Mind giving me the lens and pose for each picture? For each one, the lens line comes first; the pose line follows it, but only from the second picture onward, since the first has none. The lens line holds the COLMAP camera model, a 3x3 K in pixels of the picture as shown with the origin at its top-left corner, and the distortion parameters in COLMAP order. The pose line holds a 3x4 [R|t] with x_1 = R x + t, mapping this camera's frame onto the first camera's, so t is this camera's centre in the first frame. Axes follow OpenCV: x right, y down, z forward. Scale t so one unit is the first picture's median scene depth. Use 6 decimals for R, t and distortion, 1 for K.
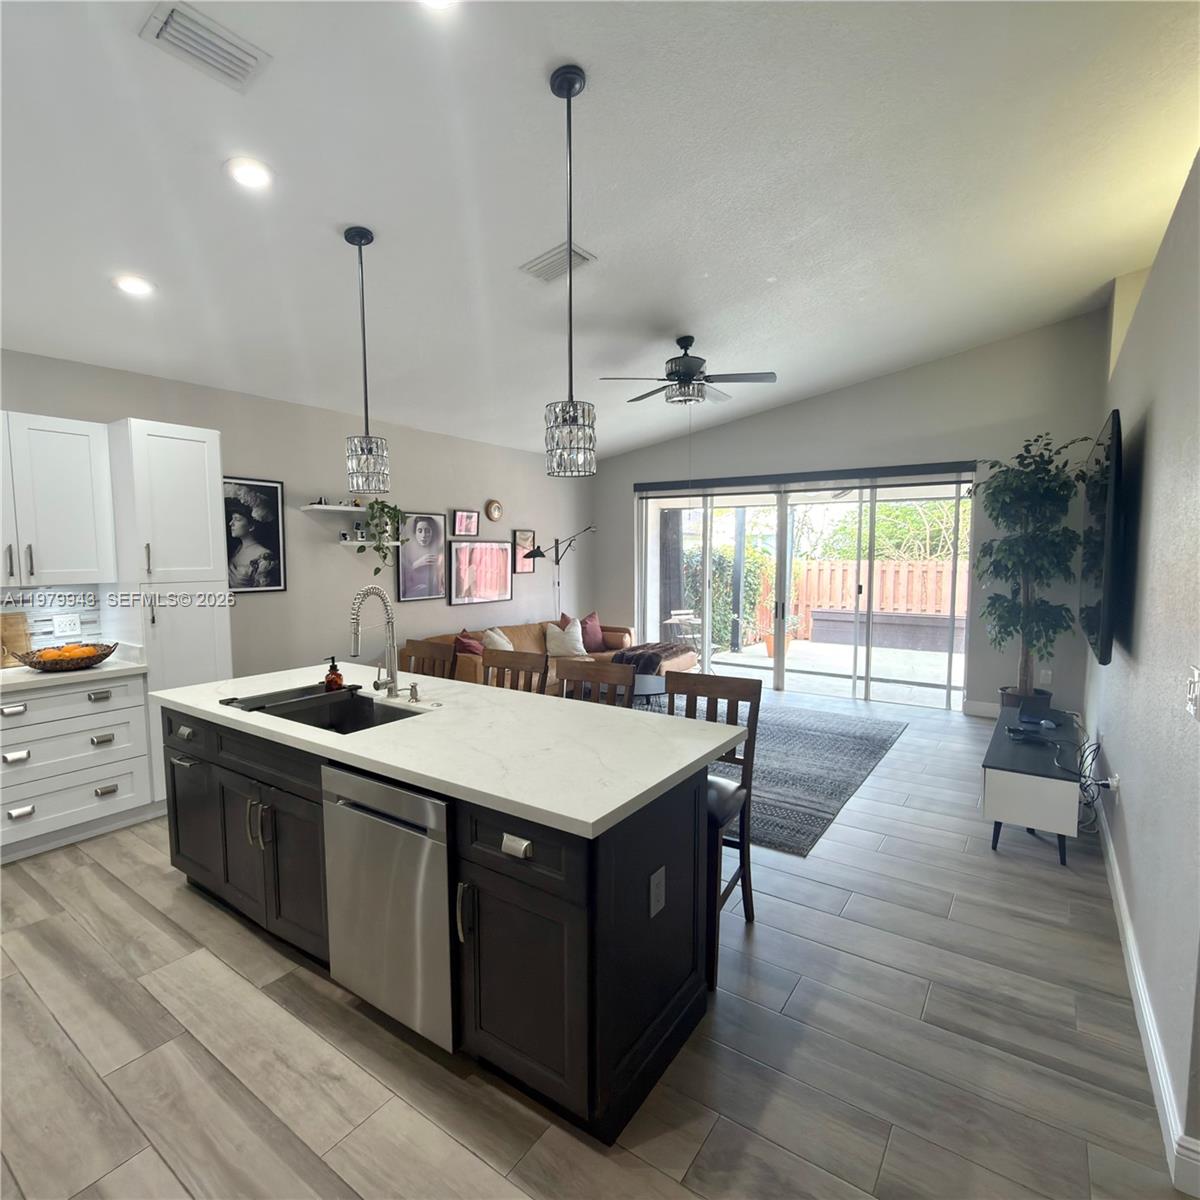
lens RADIAL K [[637.1, 0, 602.3], [0, 637.1, 600.5], [0, 0, 1]] dist [-0.000935, 0.001075]
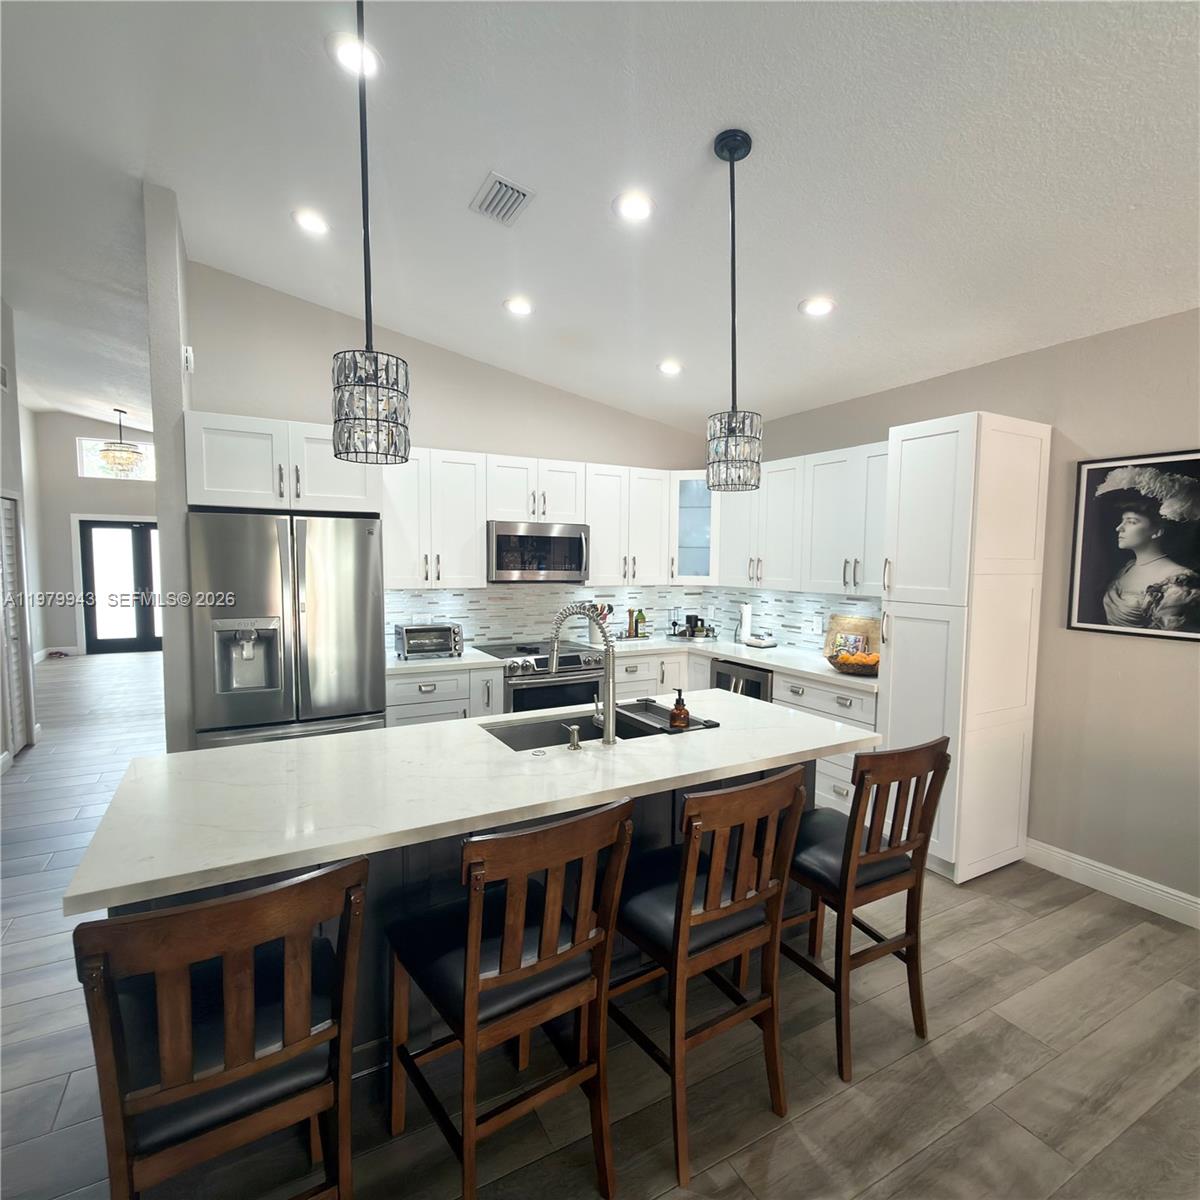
lens RADIAL K [[637.1, 0, 599.7], [0, 637.1, 601.8], [0, 0, 1]] dist [-0.000935, 0.001075]
pose [[-0.438921, 0.061982, -0.896386, 0.182352], [-0.079827, 0.990983, 0.107611, -0.053001], [0.894973, 0.118788, -0.430015, 0.587983]]
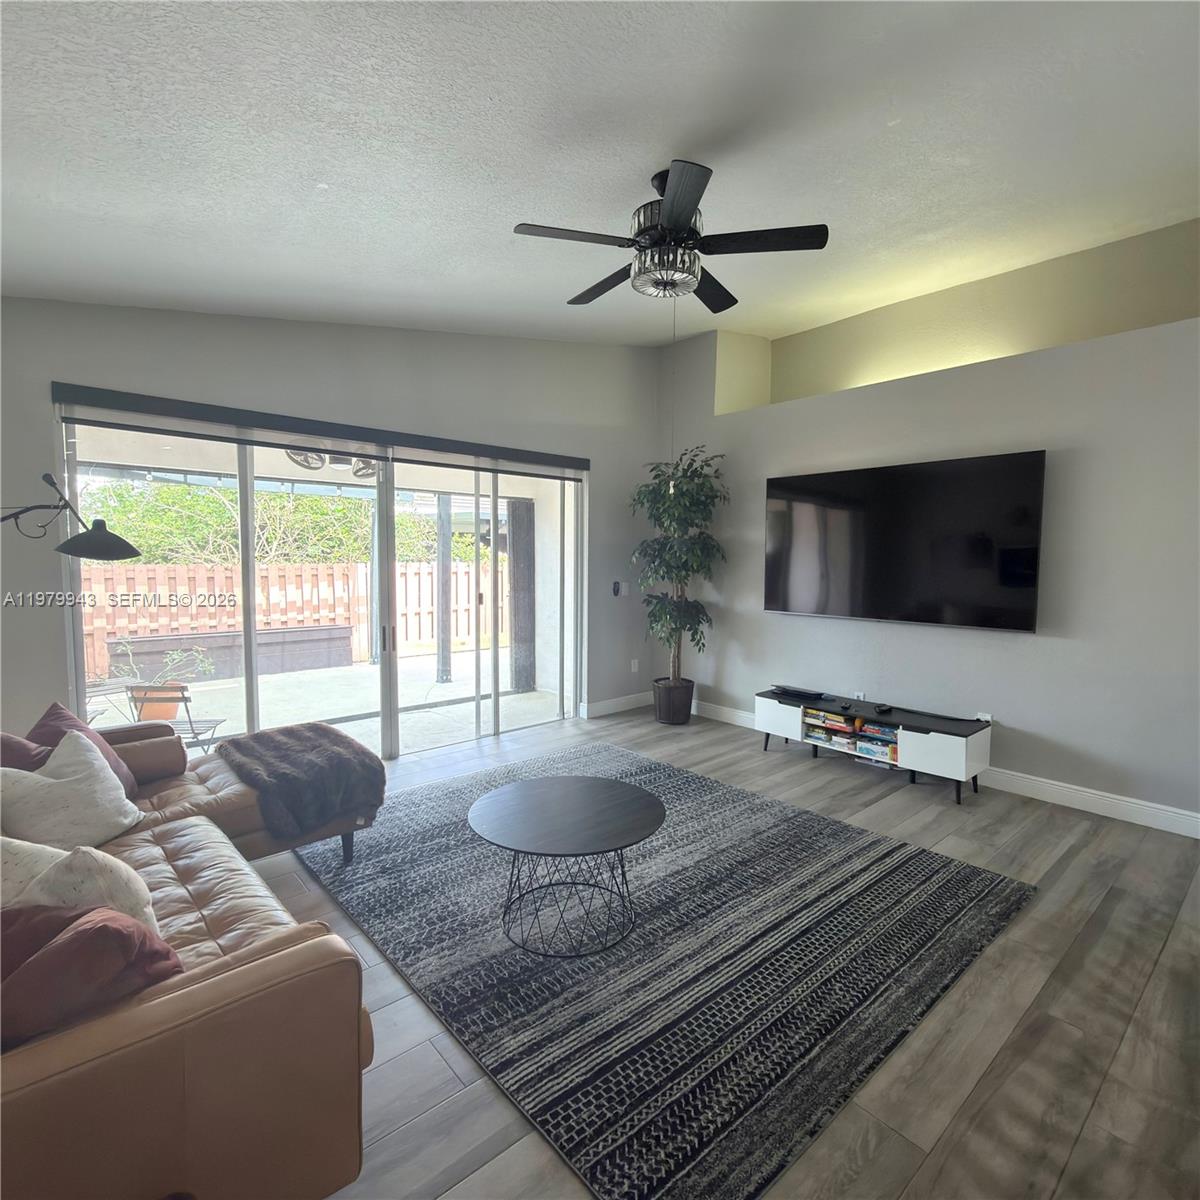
lens RADIAL K [[637.1, 0, 601.9], [0, 637.1, 606.3], [0, 0, 1]] dist [-0.000935, 0.001075]
pose [[0.240105, -0.071384, 0.968119, -0.346738], [0.068166, 0.996071, 0.056539, -0.045369], [-0.968351, 0.052417, 0.244028, 0.701726]]
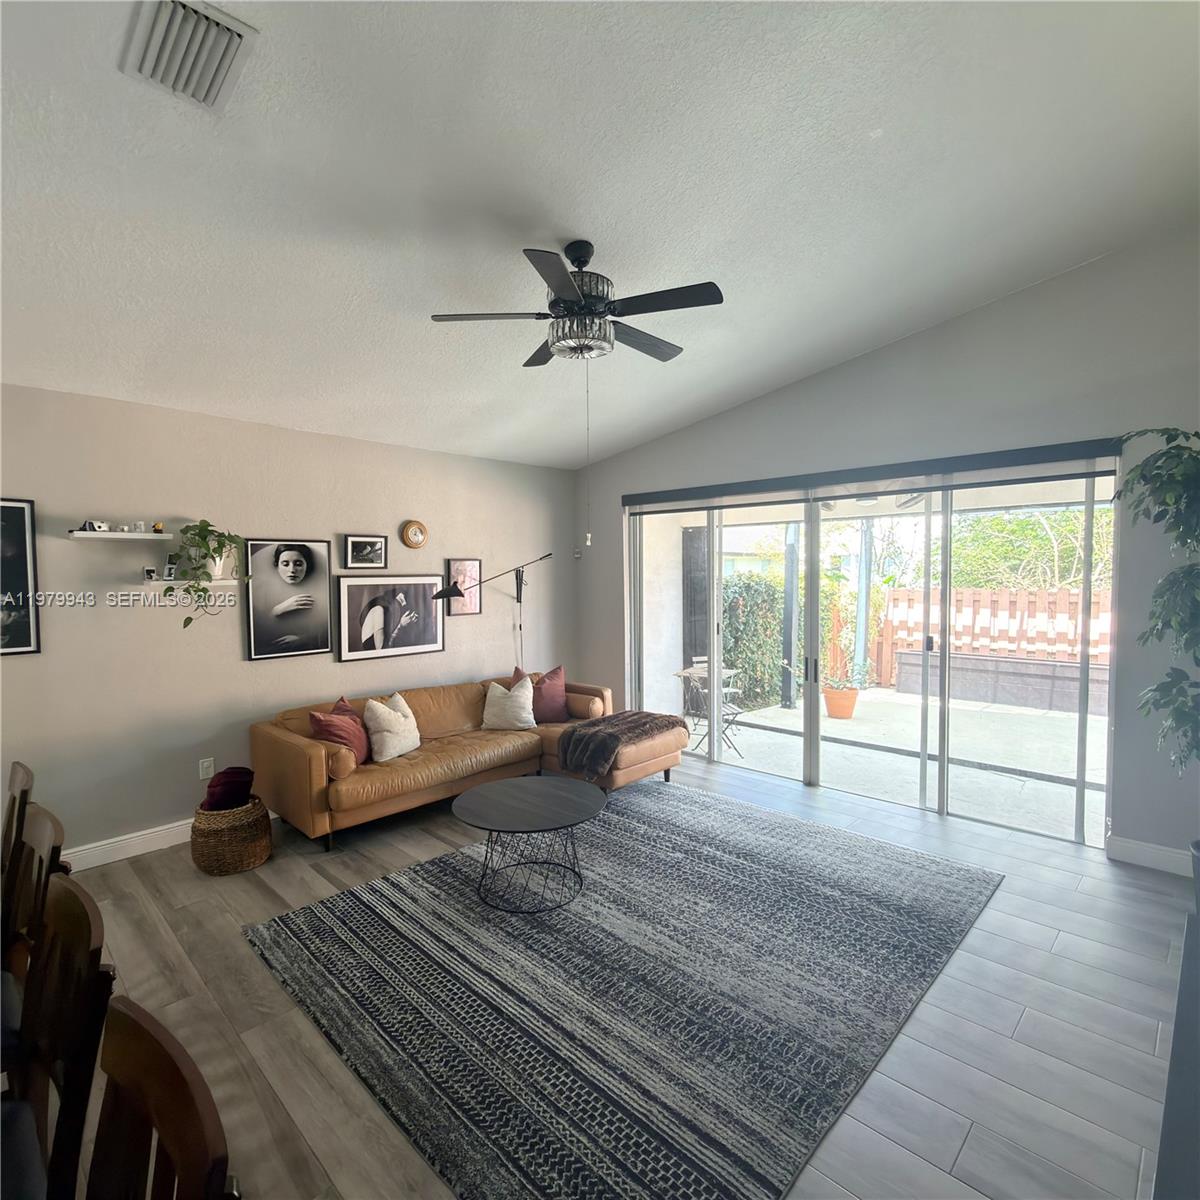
lens RADIAL K [[637.1, 0, 602.2], [0, 637.1, 601.9], [0, 0, 1]] dist [-0.000935, 0.001075]
pose [[0.987095, -0.000972, -0.160134, 0.185908], [-0.003846, 0.999549, -0.029776, -0.041663], [0.160090, 0.030008, 0.986646, 0.310567]]
